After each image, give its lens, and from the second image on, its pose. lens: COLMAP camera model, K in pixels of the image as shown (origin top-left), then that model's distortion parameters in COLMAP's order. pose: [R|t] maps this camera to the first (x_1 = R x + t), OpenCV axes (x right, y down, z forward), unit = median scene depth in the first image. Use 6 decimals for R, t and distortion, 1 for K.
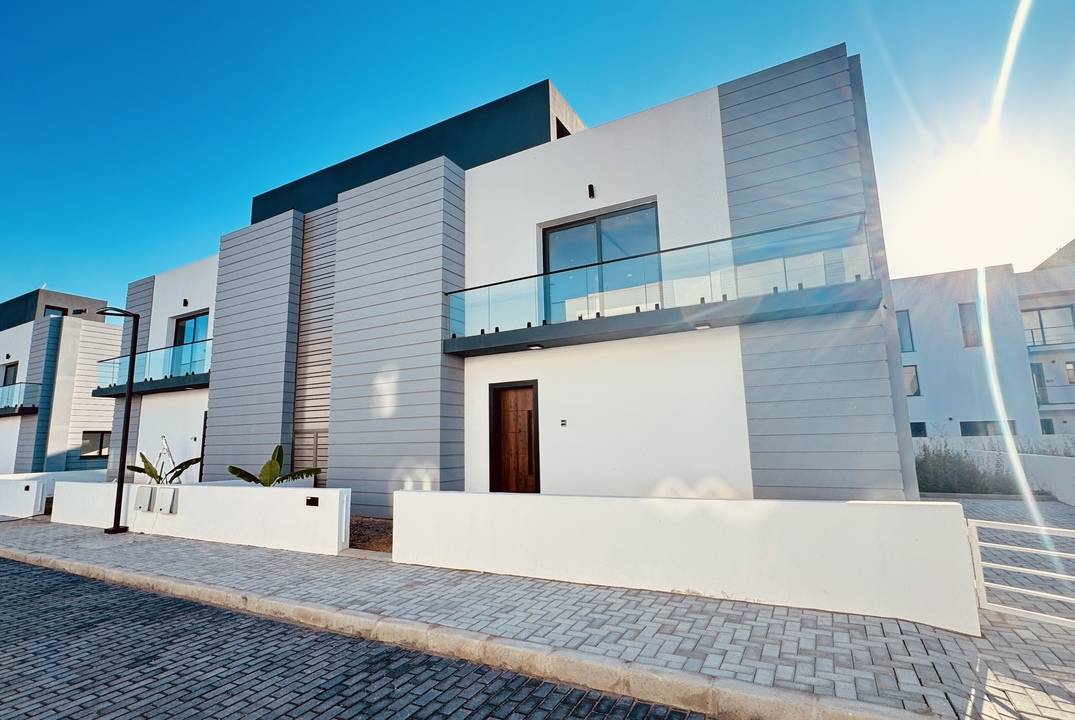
lens RADIAL K [[506.2, 0, 540.2], [0, 506.2, 359.2], [0, 0, 1]] dist [-0.002000, -0.001392]
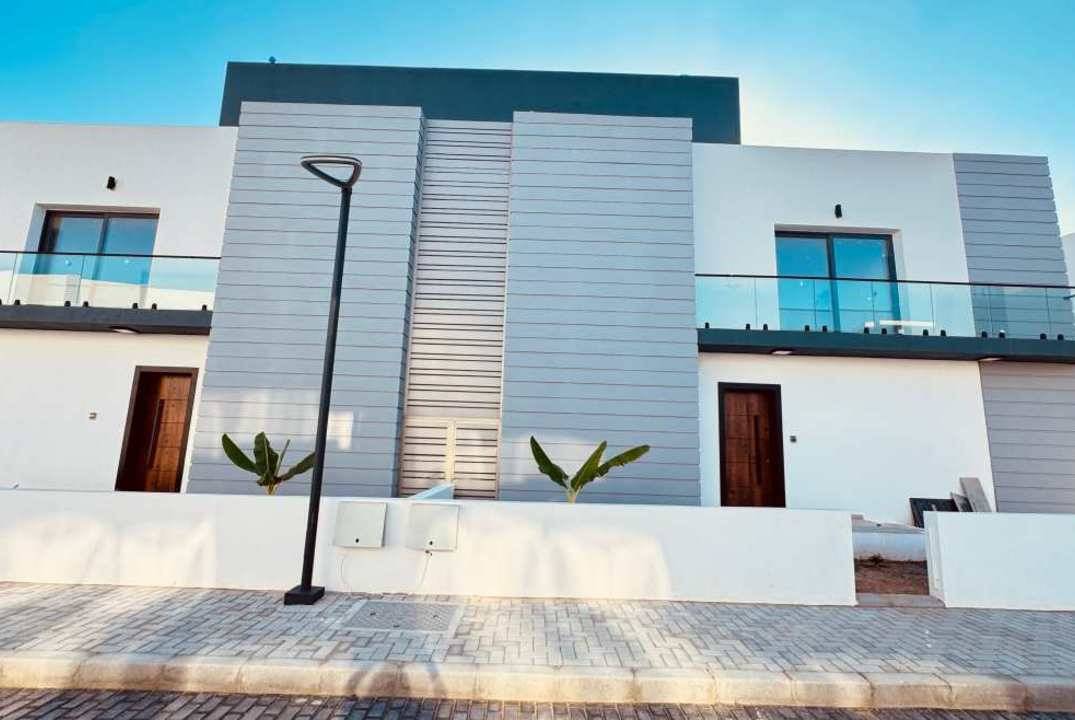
lens RADIAL K [[506.2, 0, 533.8], [0, 506.2, 360.6], [0, 0, 1]] dist [-0.002000, -0.001392]
pose [[0.865547, 0.131344, 0.483299, -0.856198], [-0.120704, 0.991261, -0.053221, 0.098205], [-0.486066, -0.012271, 0.873836, 0.397177]]
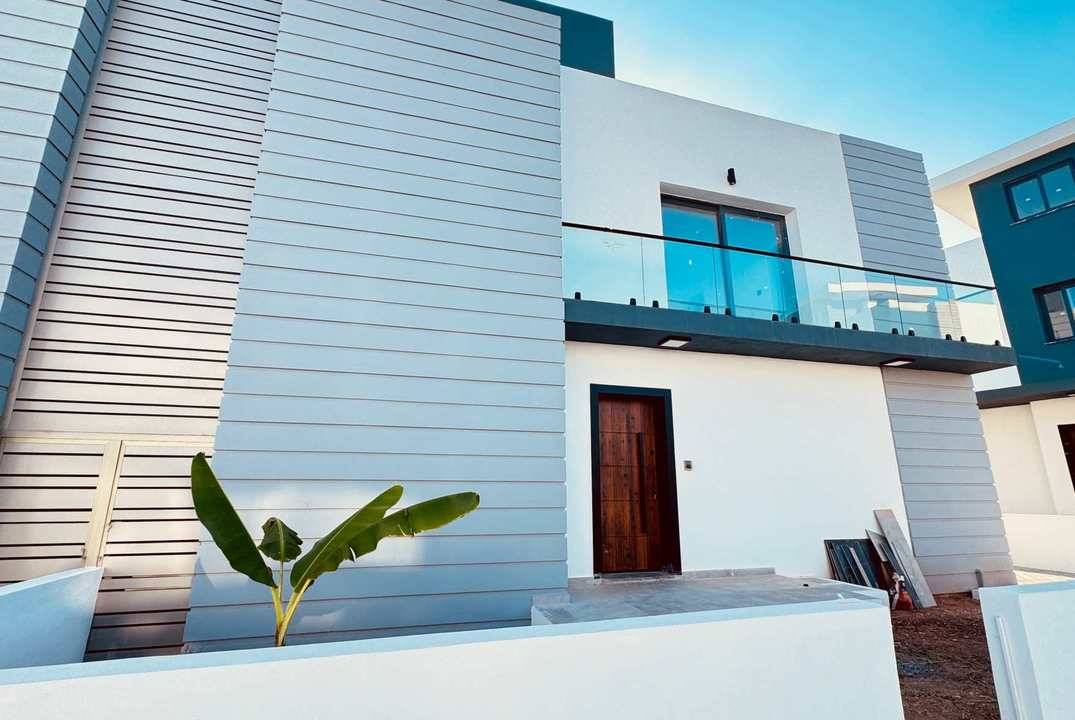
lens RADIAL K [[506.2, 0, 536.6], [0, 506.2, 356.5], [0, 0, 1]] dist [-0.002000, -0.001392]
pose [[0.696808, 0.199672, 0.688905, -0.604513], [-0.119582, 0.979368, -0.162907, 0.126344], [-0.707219, 0.031134, 0.706308, 0.639269]]
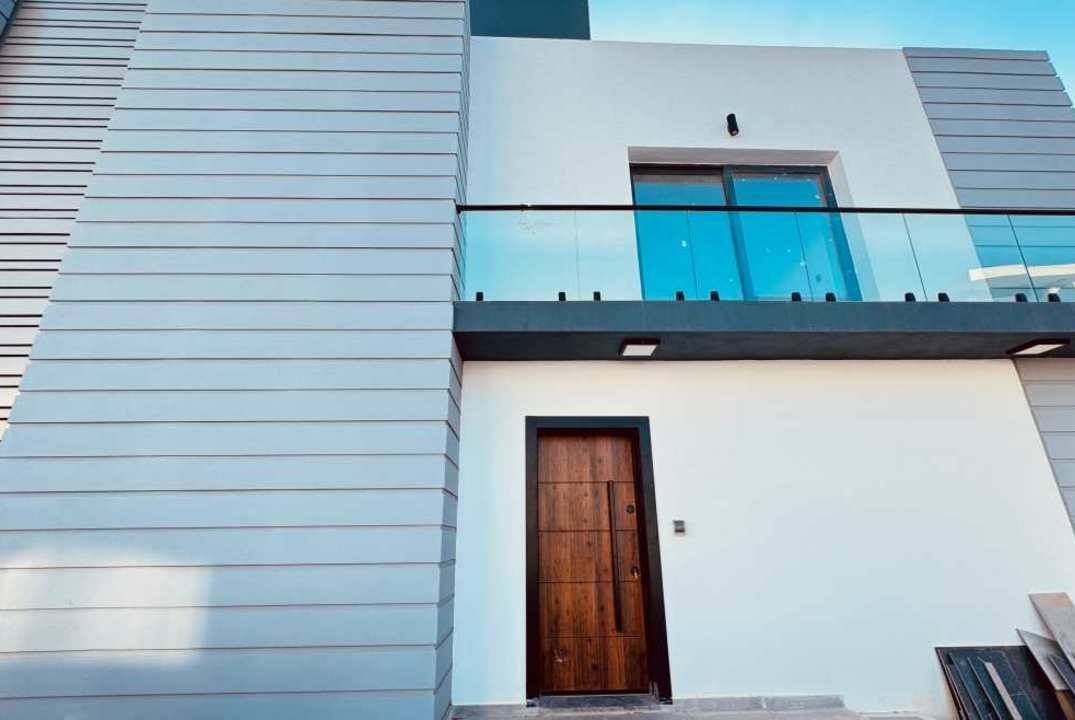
lens RADIAL K [[506.2, 0, 532.7], [0, 506.2, 357.5], [0, 0, 1]] dist [-0.002000, -0.001392]
pose [[0.854261, 0.182529, 0.486746, -0.337582], [-0.078651, 0.970932, -0.226062, 0.099730], [-0.513860, 0.154833, 0.843786, 0.638418]]
